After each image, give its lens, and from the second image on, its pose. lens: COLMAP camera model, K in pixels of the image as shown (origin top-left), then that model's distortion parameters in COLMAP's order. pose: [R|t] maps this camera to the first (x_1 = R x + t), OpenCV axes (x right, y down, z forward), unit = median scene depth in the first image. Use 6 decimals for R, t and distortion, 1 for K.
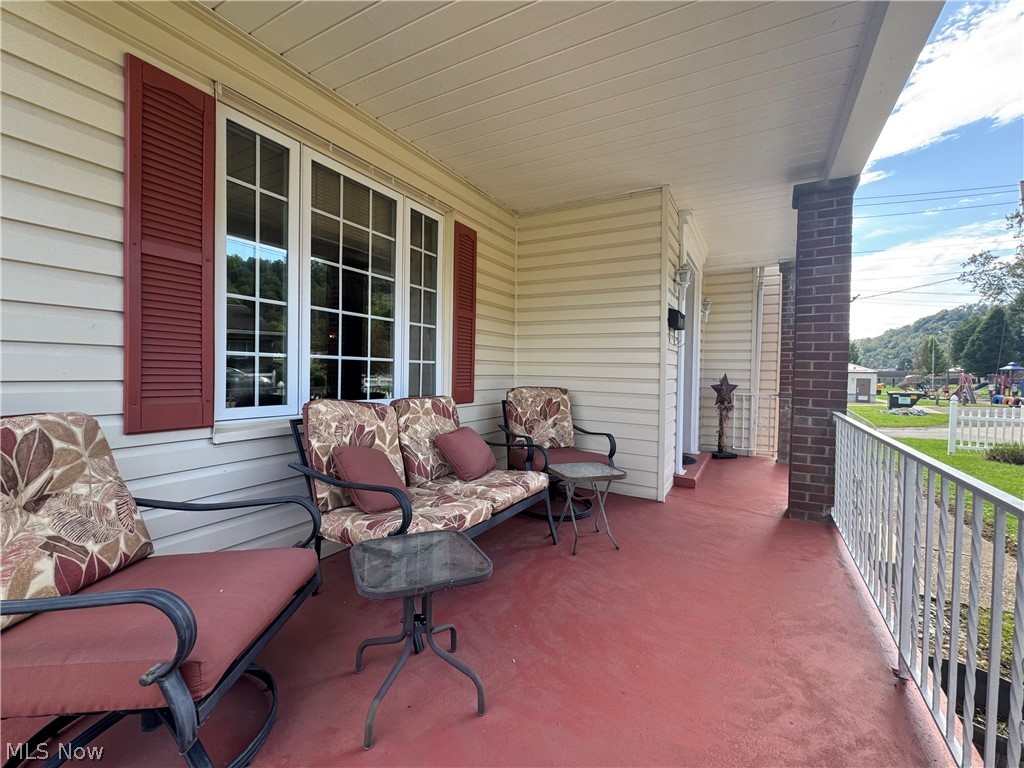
lens RADIAL K [[452.4, 0, 512.0], [0, 452.4, 384.0], [0, 0, 1]] dist [-0.001332, -0.000367]
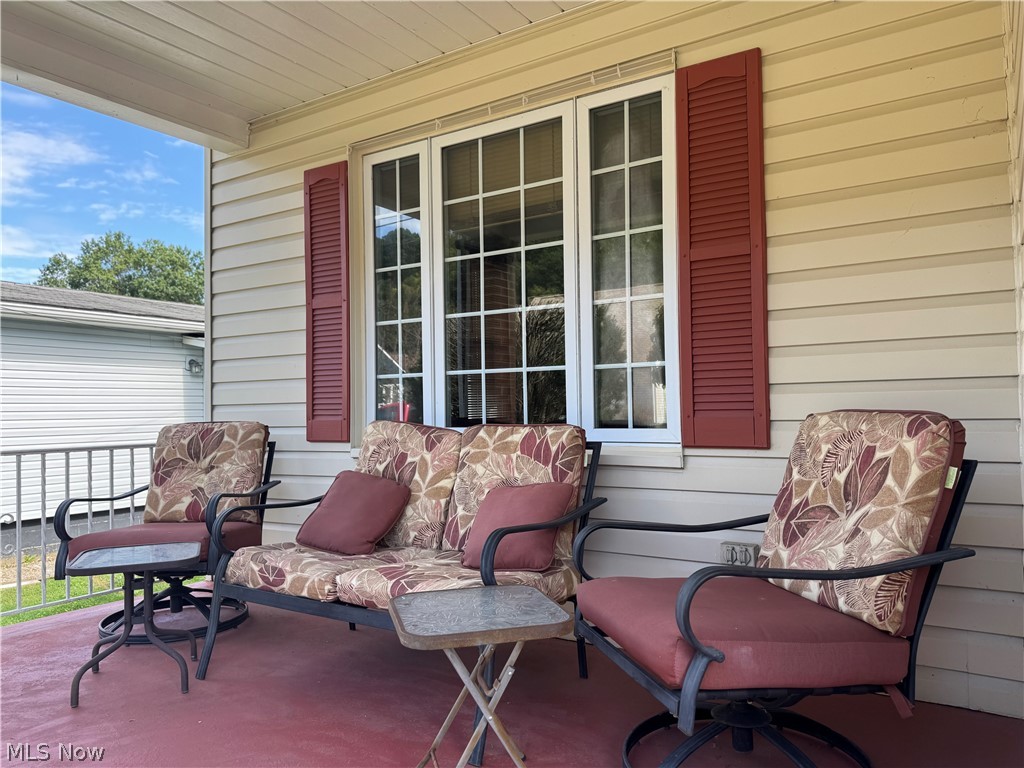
lens RADIAL K [[740.3, 0, 523.0], [0, 740.3, 380.3], [0, 0, 1]] dist [0.080565, -0.073210]
pose [[-0.070975, -0.034791, -0.996871, 0.990466], [0.000387, 0.999390, -0.034907, 0.004750], [0.997478, -0.002864, -0.070918, 1.285551]]
